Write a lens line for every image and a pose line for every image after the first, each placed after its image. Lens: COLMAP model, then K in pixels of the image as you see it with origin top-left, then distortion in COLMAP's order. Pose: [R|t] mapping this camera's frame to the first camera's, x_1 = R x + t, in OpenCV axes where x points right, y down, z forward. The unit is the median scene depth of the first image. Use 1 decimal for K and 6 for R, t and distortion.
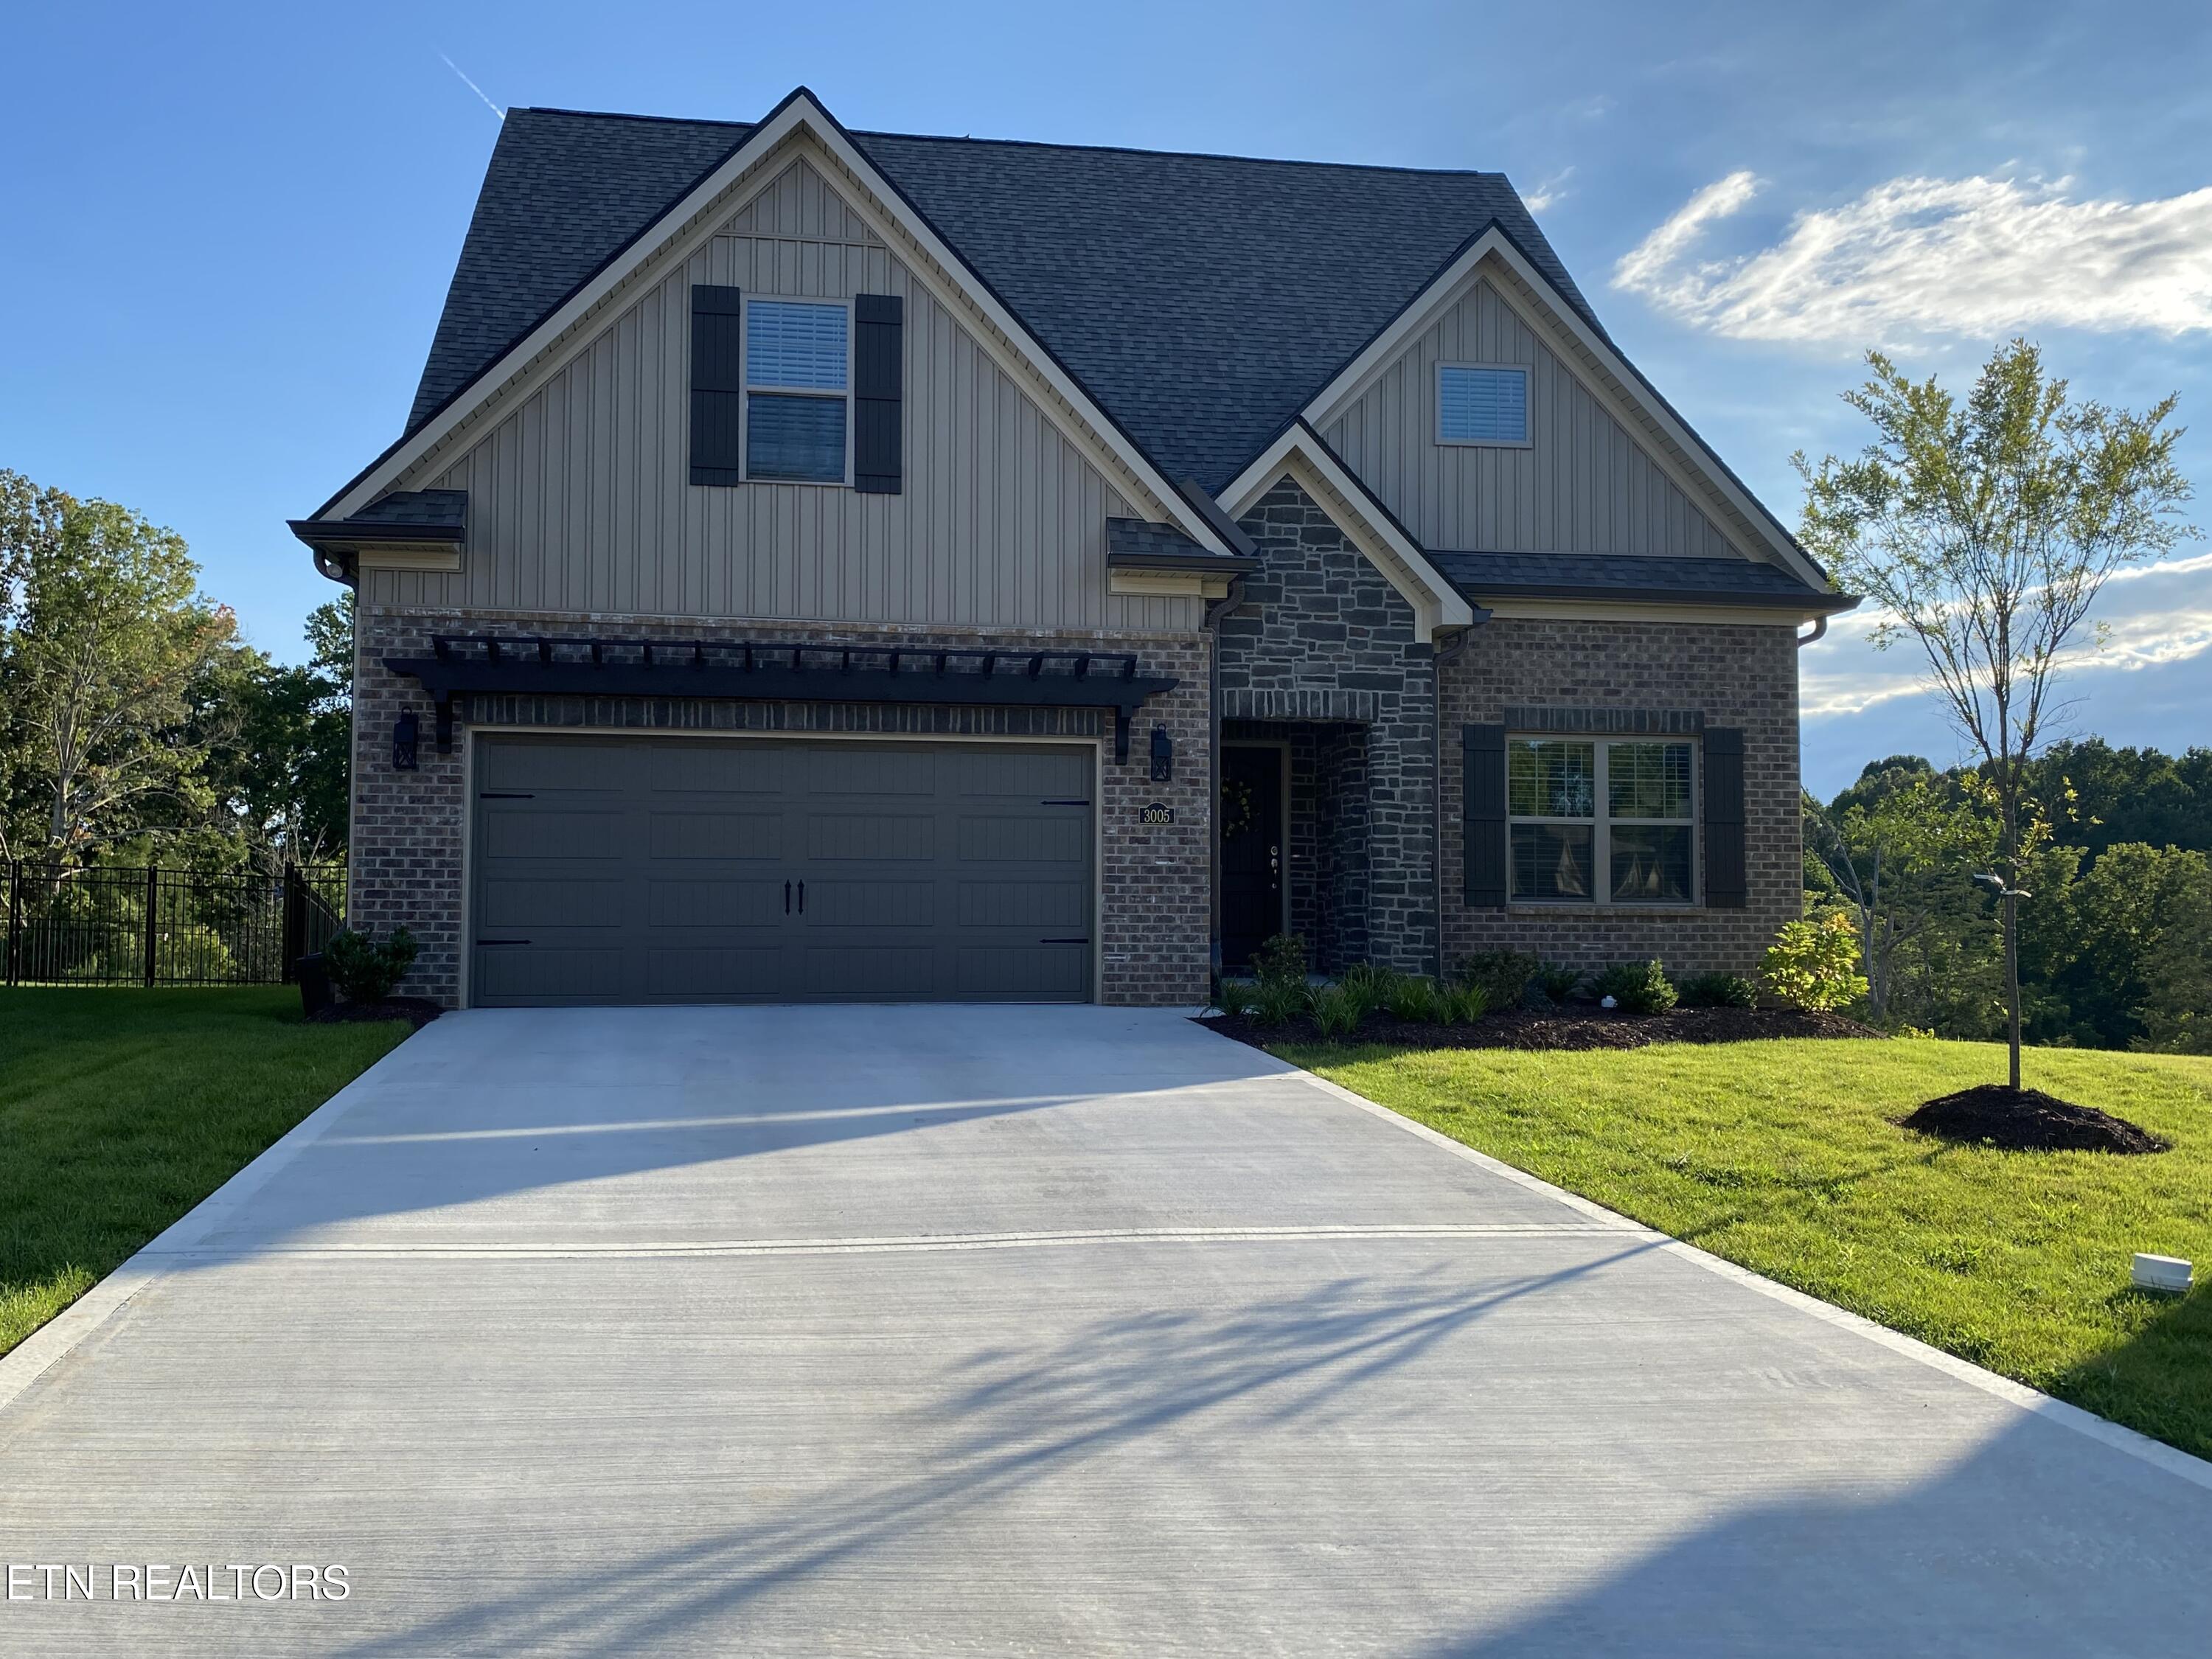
lens RADIAL K [[1896.2, 0, 1079.7], [0, 1896.2, 835.7], [0, 0, 1]] dist [0.242173, -0.859269]
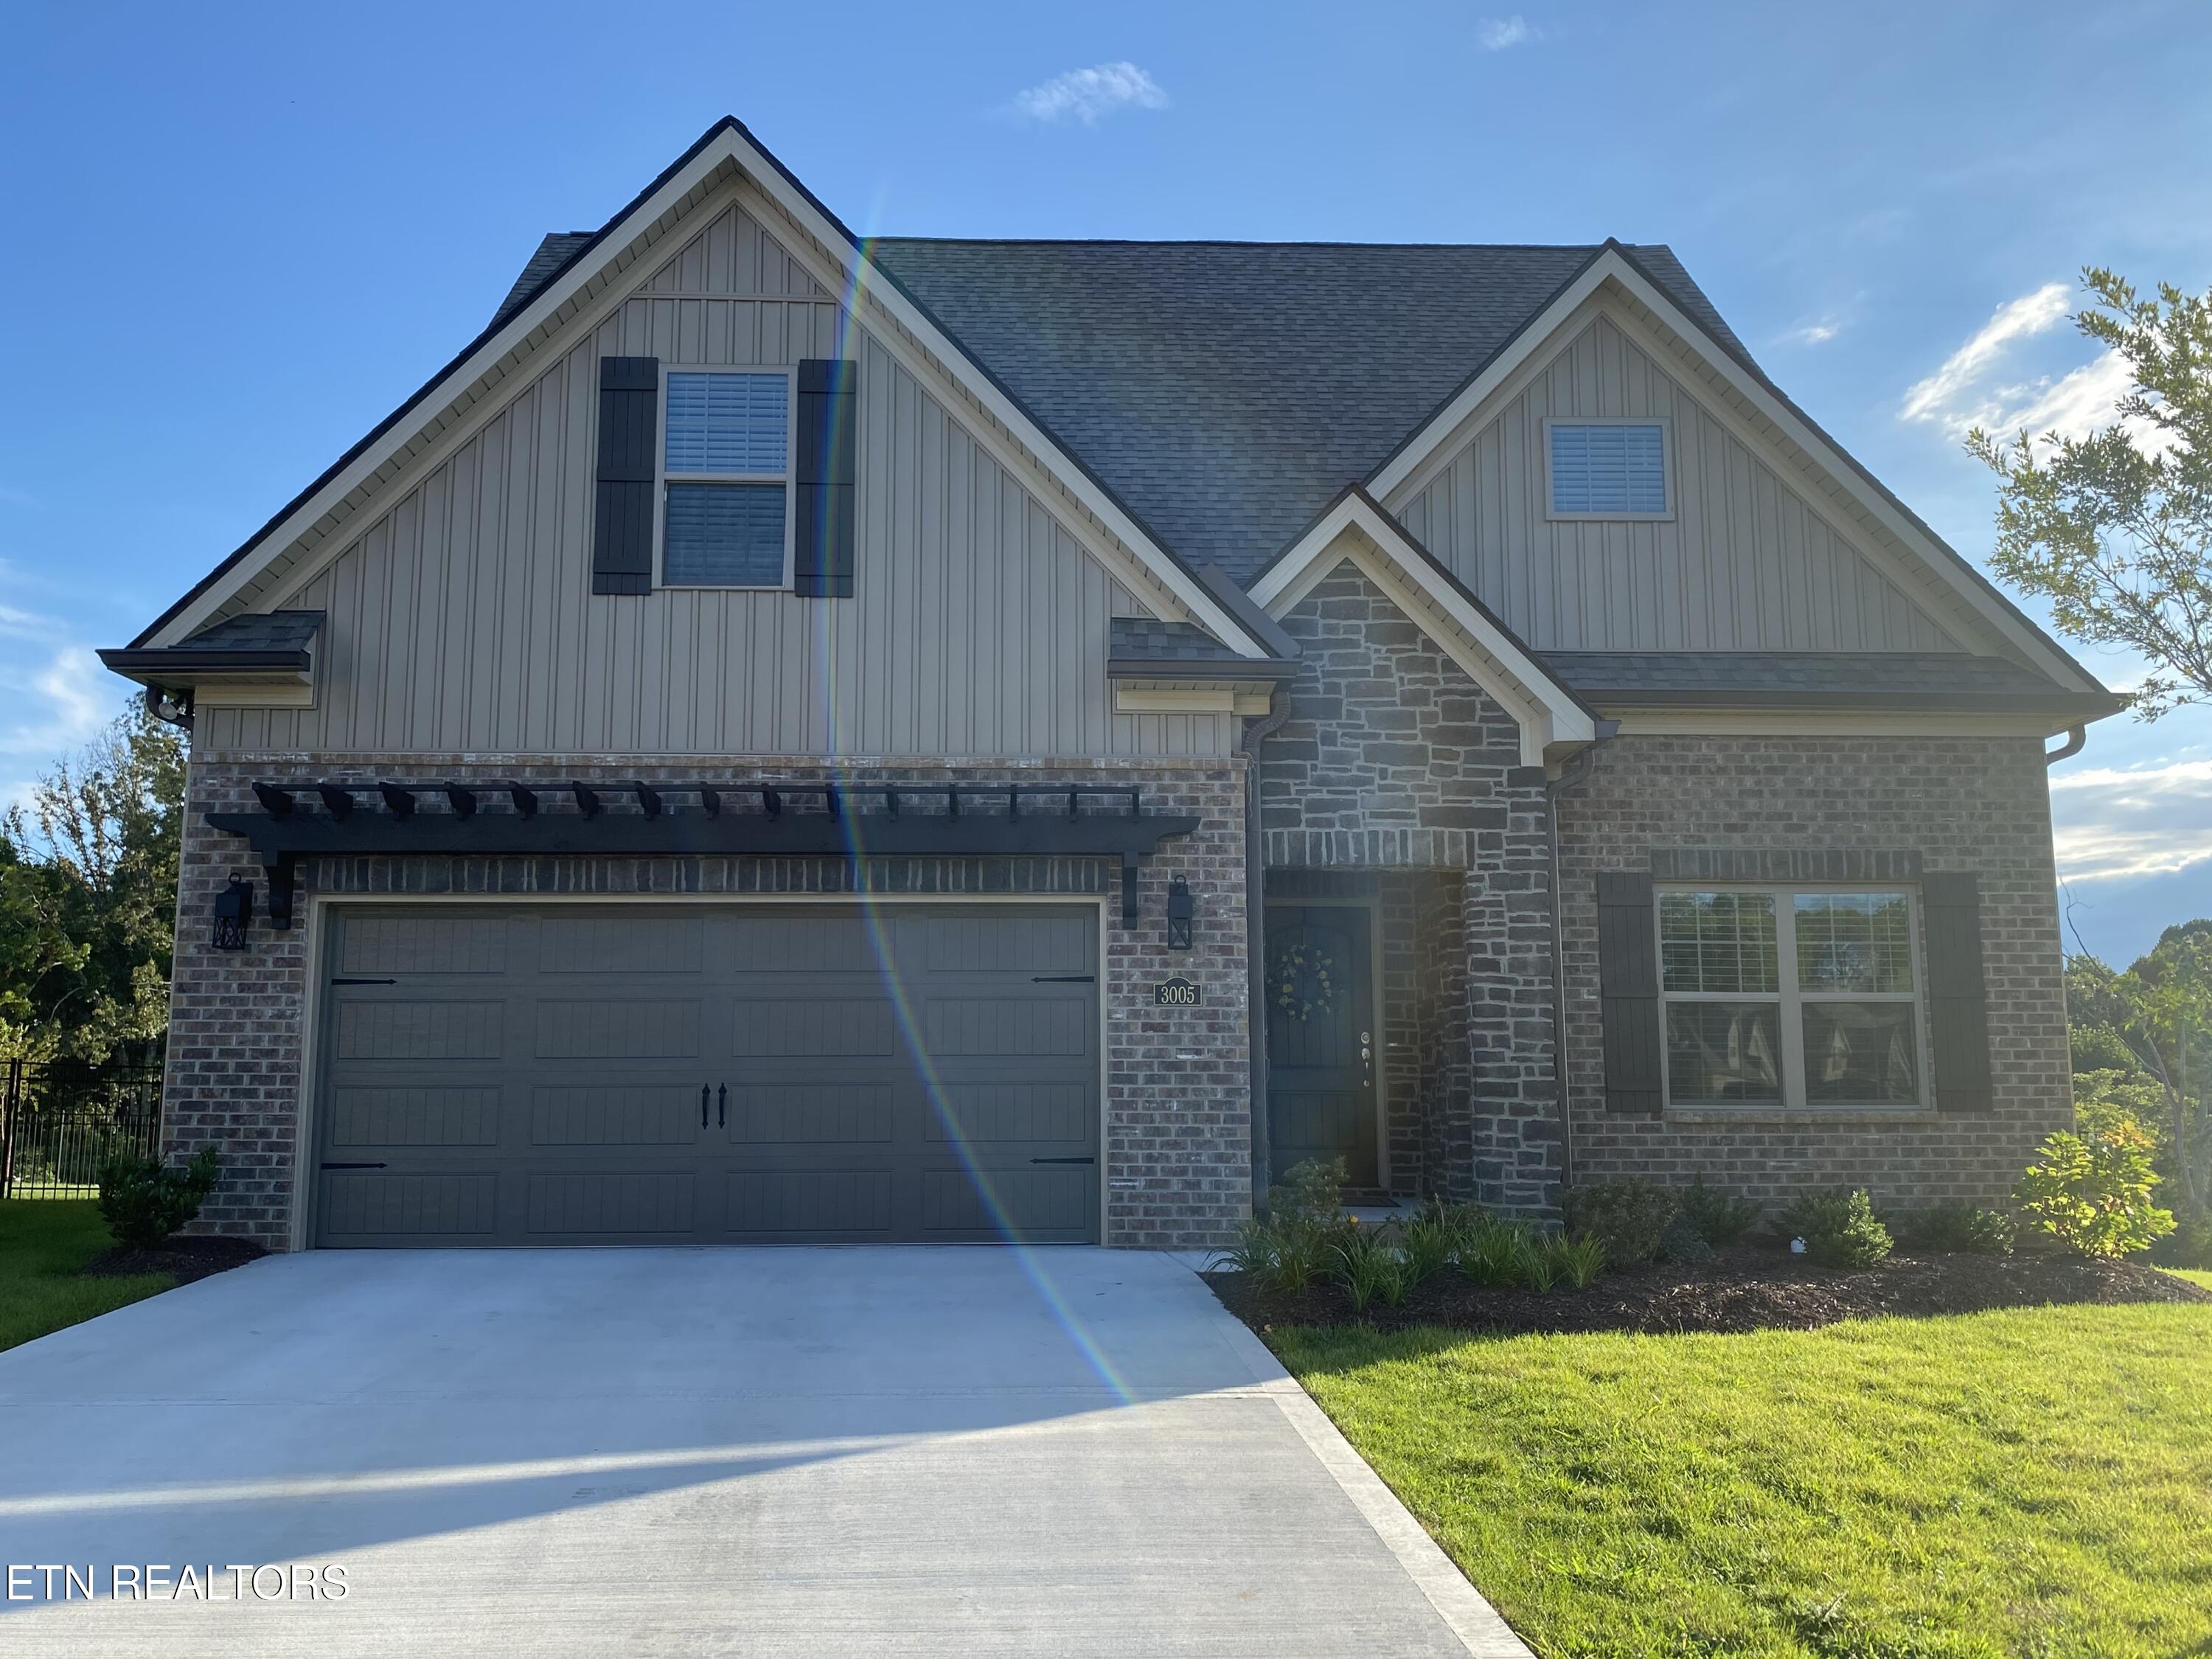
lens RADIAL K [[1915.5, 0, 1067.2], [0, 1915.5, 820.1], [0, 0, 1]] dist [0.151561, -0.390327]
pose [[0.991827, -0.022156, -0.125653, 0.094793], [0.009531, 0.994922, -0.100200, -0.003476], [0.127235, 0.098183, 0.987001, 0.220036]]
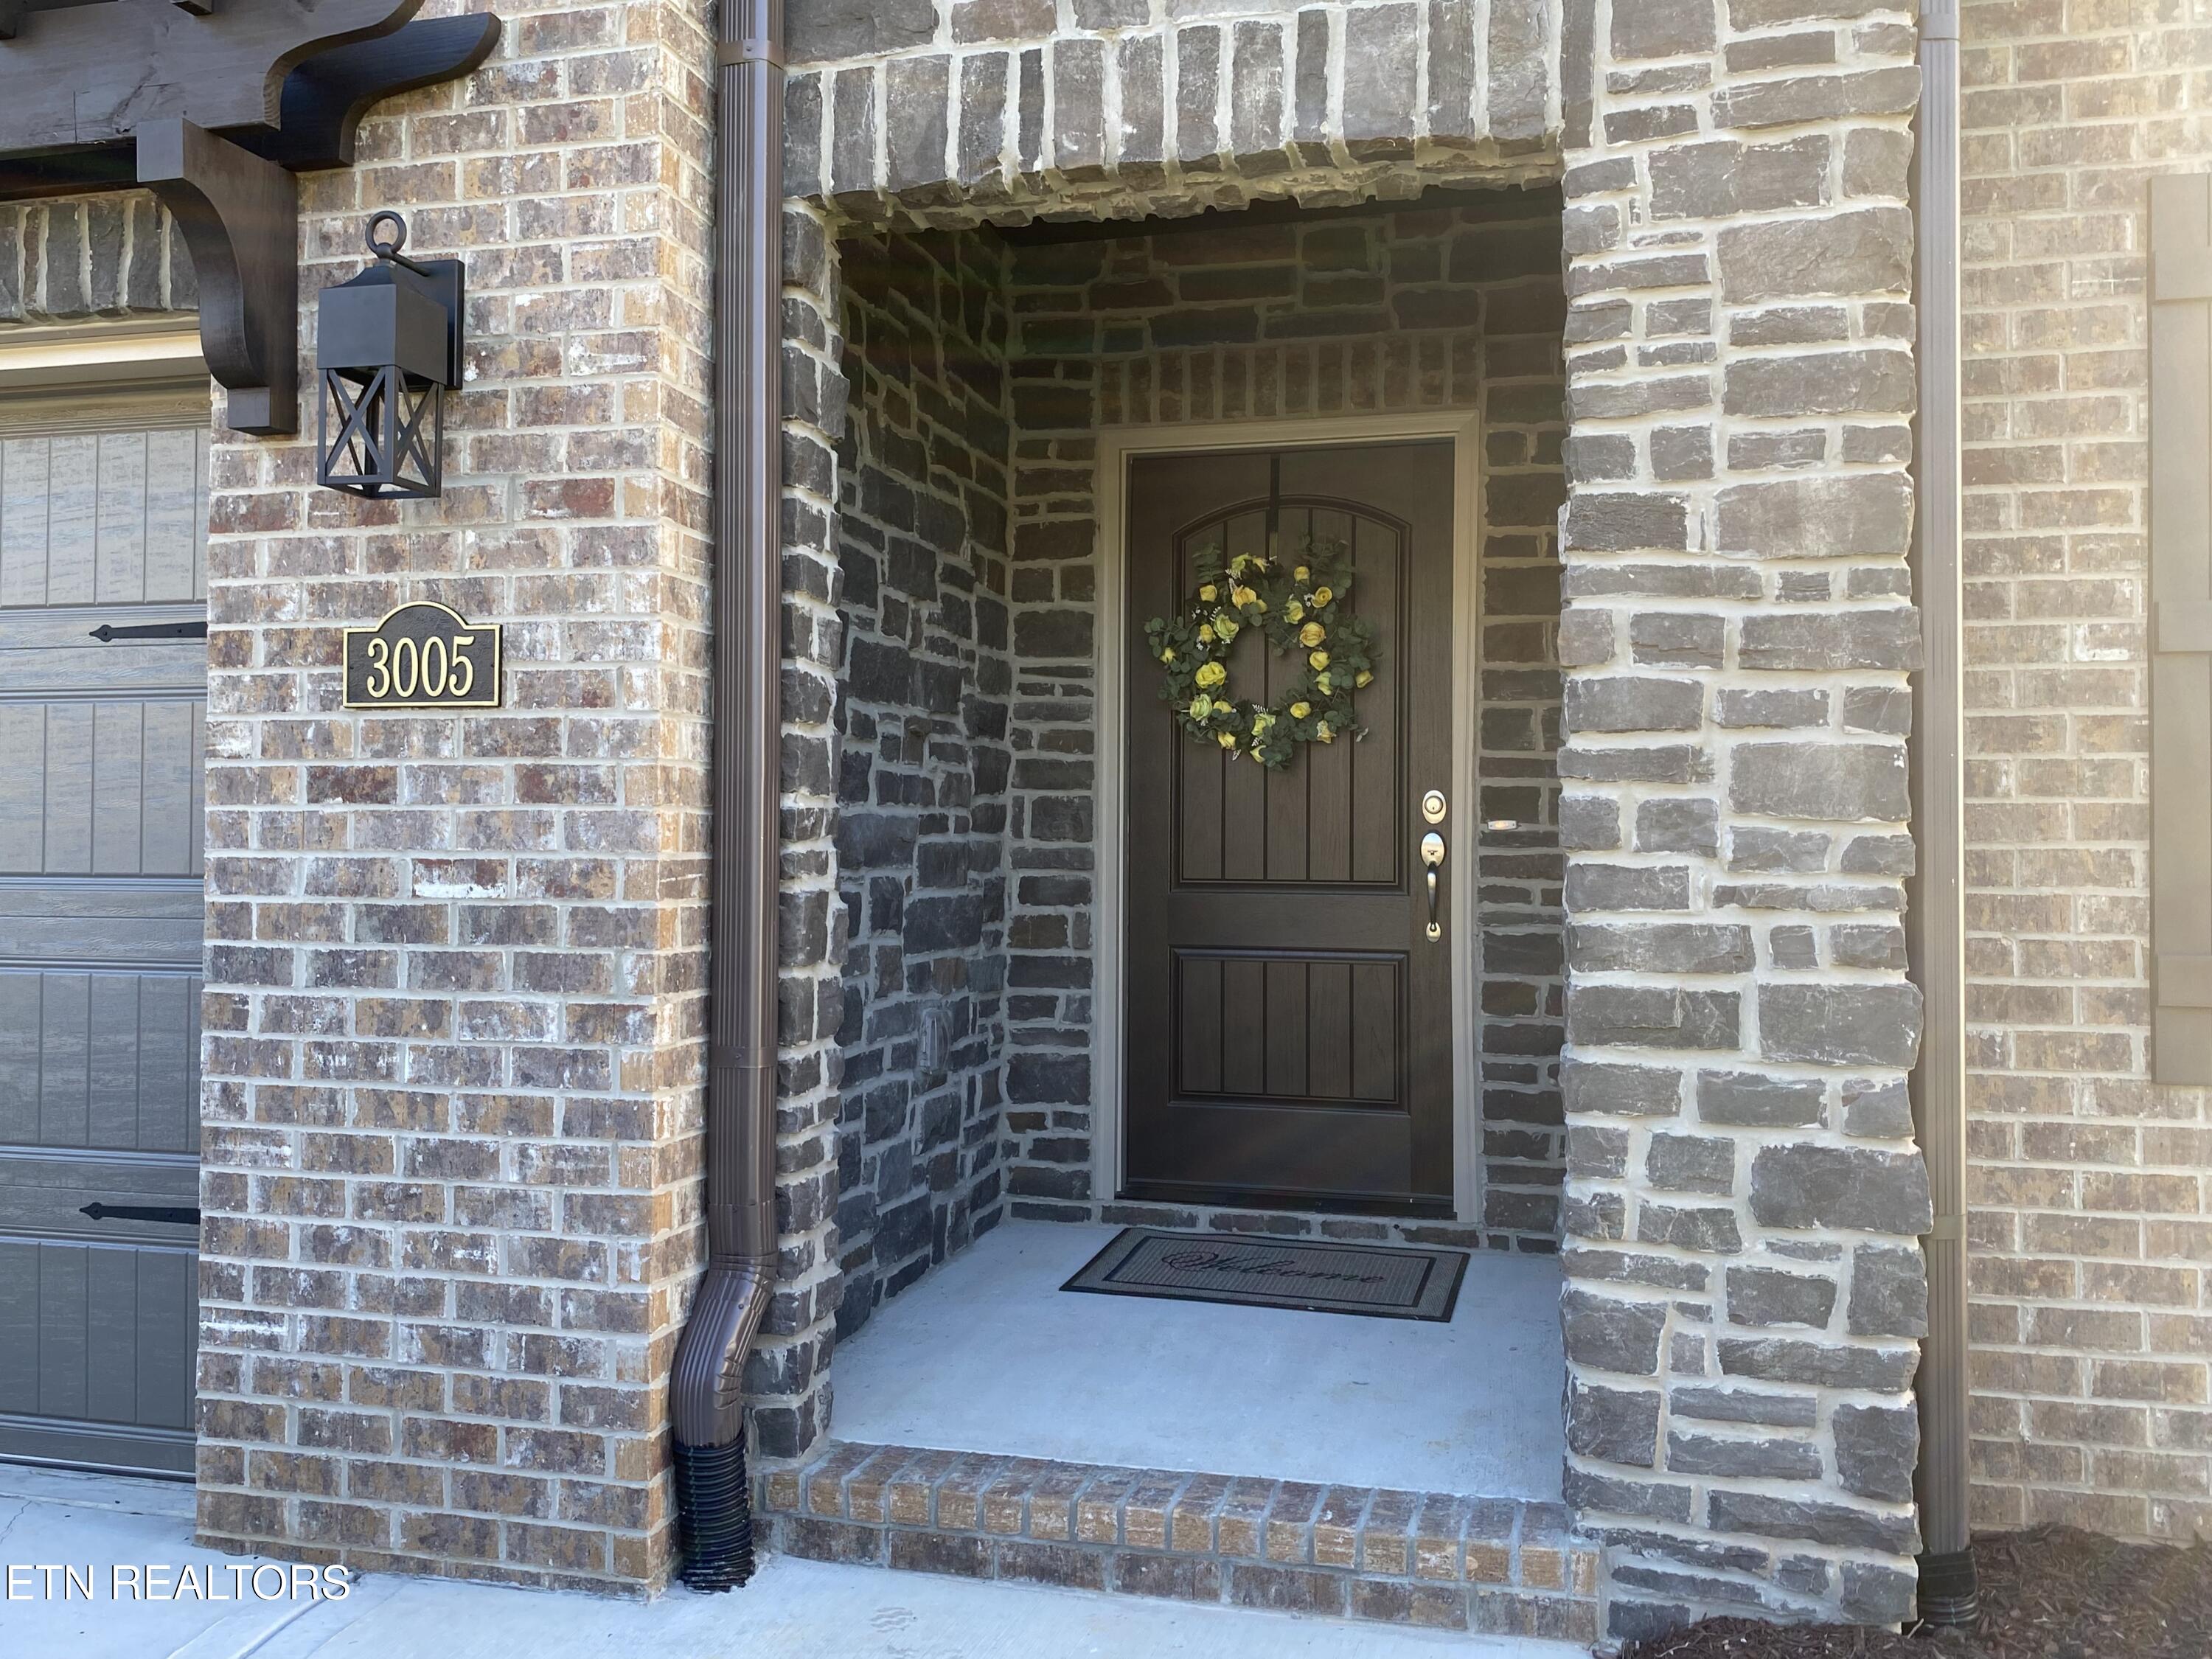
lens RADIAL K [[1854.2, 0, 1106.0], [0, 1854.2, 829.5], [0, 0, 1]] dist [0.039821, -0.074693]
pose [[0.918050, -0.004271, -0.396441, 0.191245], [0.017345, 0.999417, 0.029398, 0.002758], [0.396084, -0.033865, 0.917590, 0.834480]]
